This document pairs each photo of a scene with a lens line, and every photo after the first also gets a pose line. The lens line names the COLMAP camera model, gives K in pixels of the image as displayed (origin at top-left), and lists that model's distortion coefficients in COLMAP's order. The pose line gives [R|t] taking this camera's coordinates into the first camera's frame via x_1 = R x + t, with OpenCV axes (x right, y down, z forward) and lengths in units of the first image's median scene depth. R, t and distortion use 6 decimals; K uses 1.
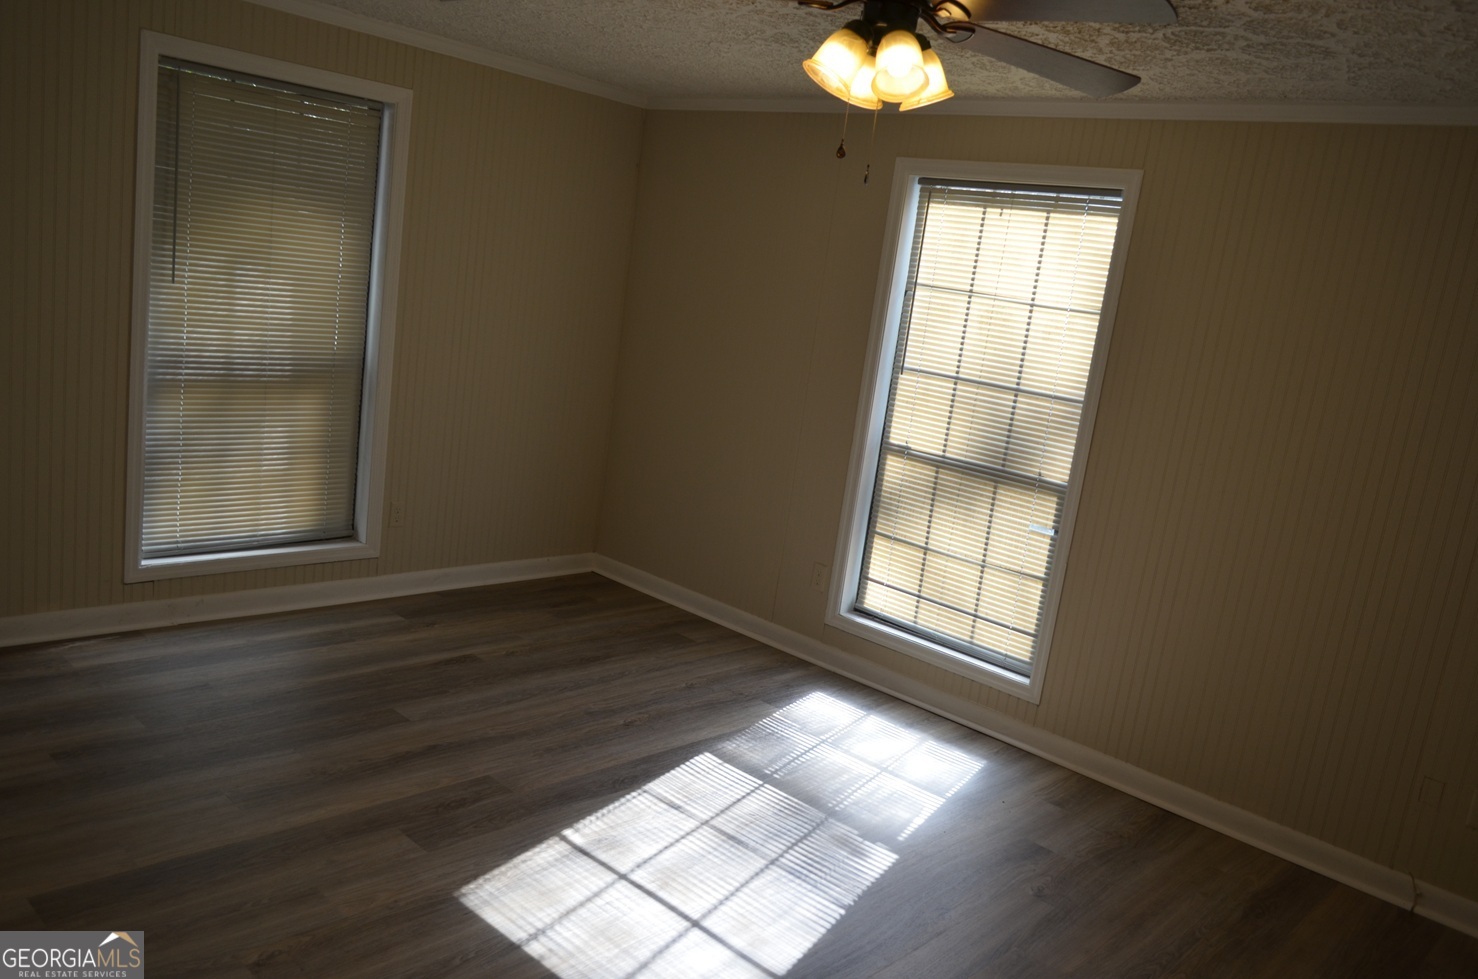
lens RADIAL K [[1145.1, 0, 744.5], [0, 1145.1, 497.8], [0, 0, 1]] dist [-0.008755, -0.008107]
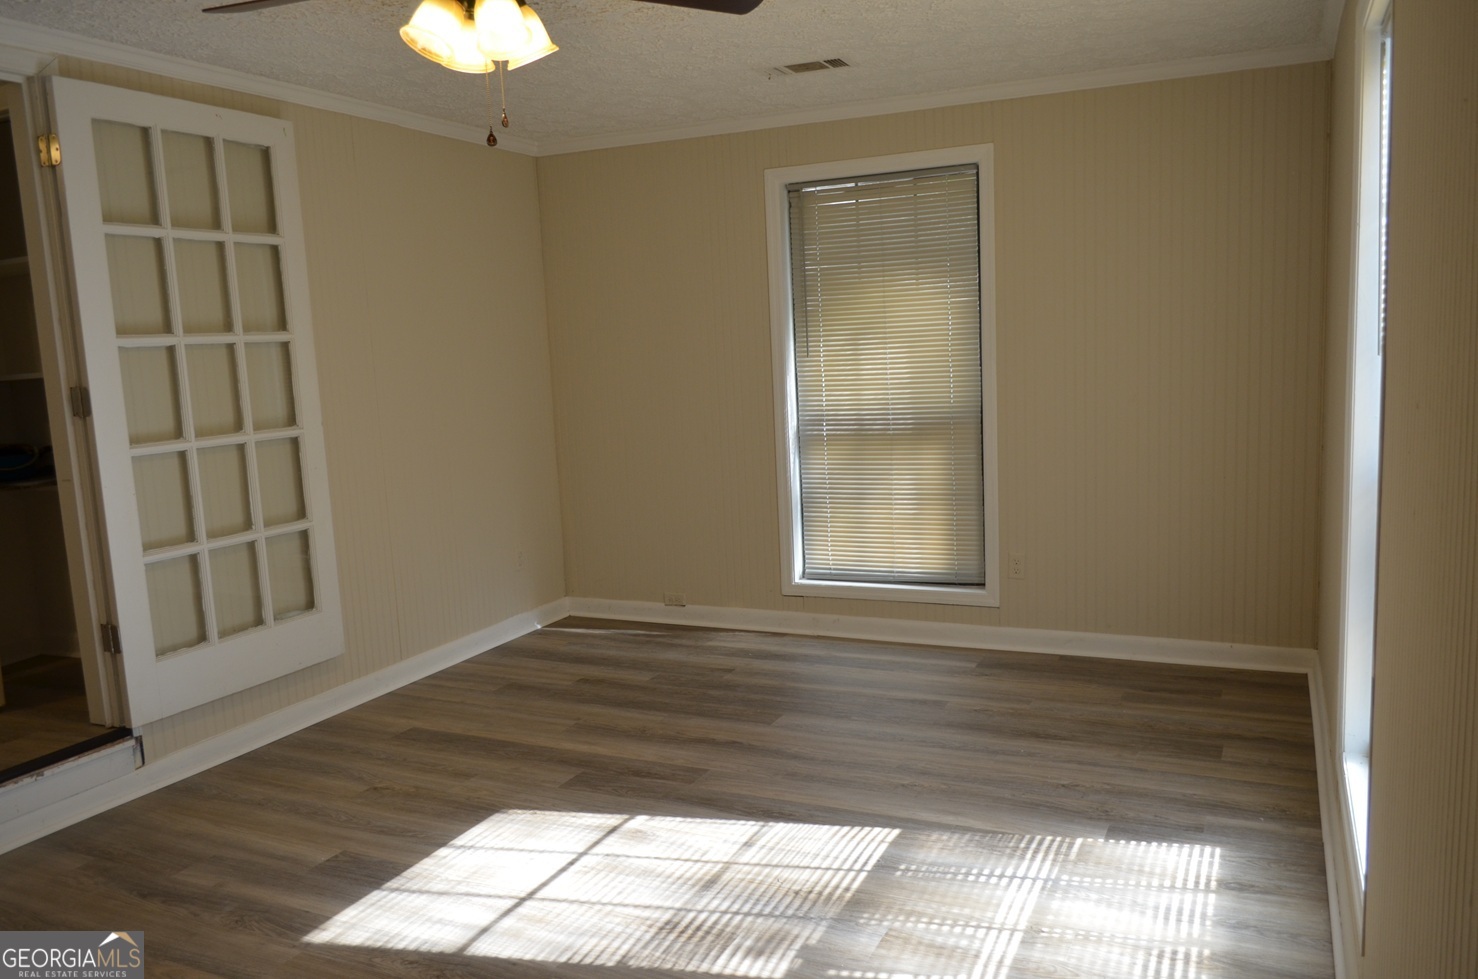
lens RADIAL K [[1145.1, 0, 744.5], [0, 1145.1, 497.8], [0, 0, 1]] dist [-0.008755, -0.008107]
pose [[0.293361, -0.013357, -0.955908, 0.664395], [-0.102827, 0.993661, -0.045441, 0.029407], [0.950456, 0.111623, 0.290128, 0.568807]]
